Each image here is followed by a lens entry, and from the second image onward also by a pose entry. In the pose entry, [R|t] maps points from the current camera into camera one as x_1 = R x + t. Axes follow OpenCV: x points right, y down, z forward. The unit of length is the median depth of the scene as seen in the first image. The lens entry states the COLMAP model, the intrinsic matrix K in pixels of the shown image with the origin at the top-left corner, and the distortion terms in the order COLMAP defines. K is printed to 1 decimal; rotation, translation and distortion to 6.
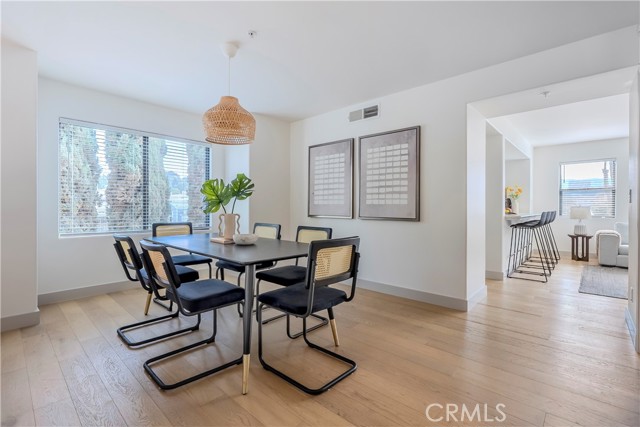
lens RADIAL K [[294.6, 0, 318.1], [0, 294.6, 209.9], [0, 0, 1]] dist [-0.001965, -0.000047]
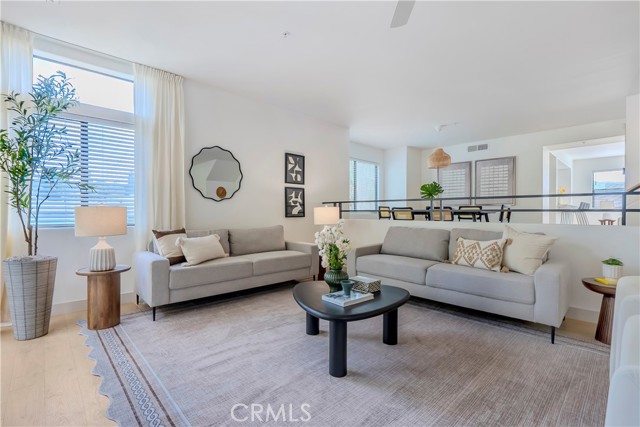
lens RADIAL K [[297.3, 0, 320.0], [0, 297.3, 213.5], [0, 0, 1]] dist [-0.001377, -0.000131]
pose [[0.998108, -0.002994, -0.061415, -0.735835], [0.002744, 0.999988, -0.004149, 0.088351], [0.061427, 0.003972, 0.998104, -0.929915]]
